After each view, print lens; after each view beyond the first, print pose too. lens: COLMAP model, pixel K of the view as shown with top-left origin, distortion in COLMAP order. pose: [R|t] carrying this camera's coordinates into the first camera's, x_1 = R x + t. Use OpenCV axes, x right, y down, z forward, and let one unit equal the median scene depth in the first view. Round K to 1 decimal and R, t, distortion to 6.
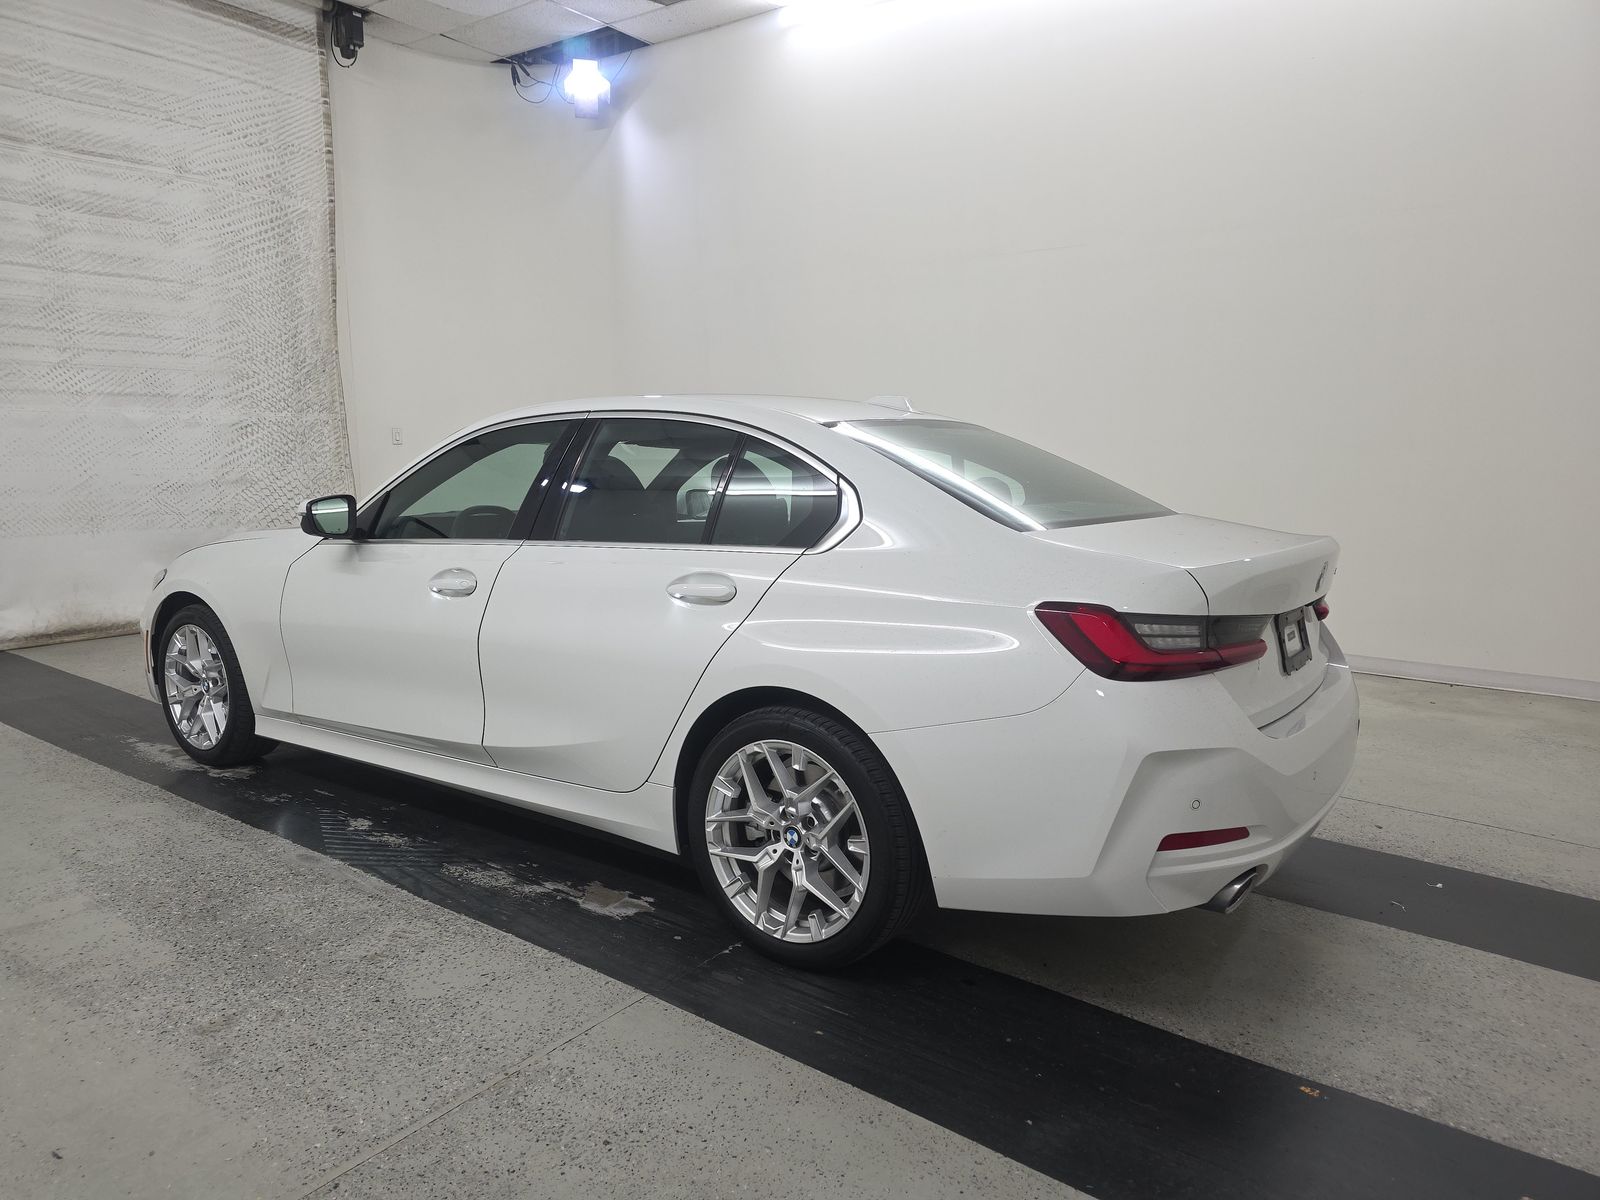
lens RADIAL K [[1074.3, 0, 805.1], [0, 1074.3, 590.4], [0, 0, 1]] dist [0.037287, -0.030418]
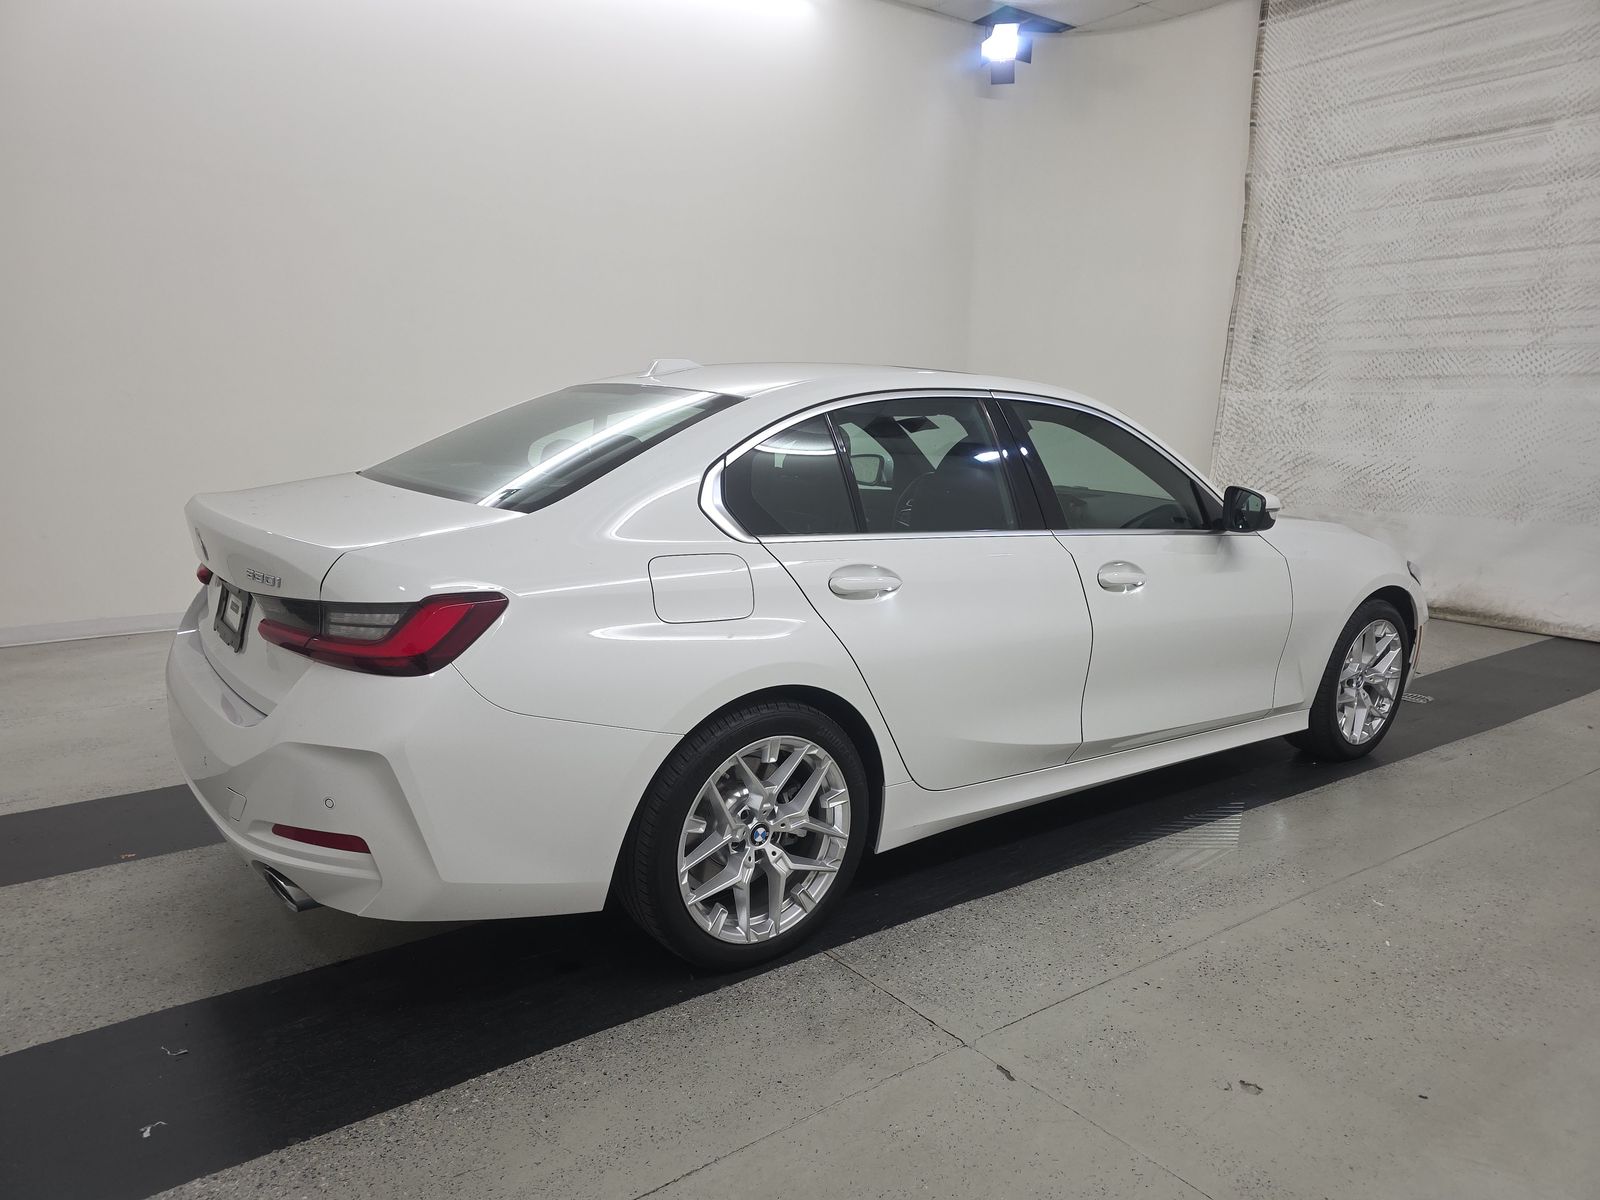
lens RADIAL K [[1074.3, 0, 799.6], [0, 1074.3, 609.1], [0, 0, 1]] dist [0.037287, -0.030418]
pose [[-0.309121, 0.170217, -0.935666, 0.483134], [-0.146566, 0.963571, 0.223716, -0.103367], [0.939661, 0.206292, -0.272912, 0.704370]]
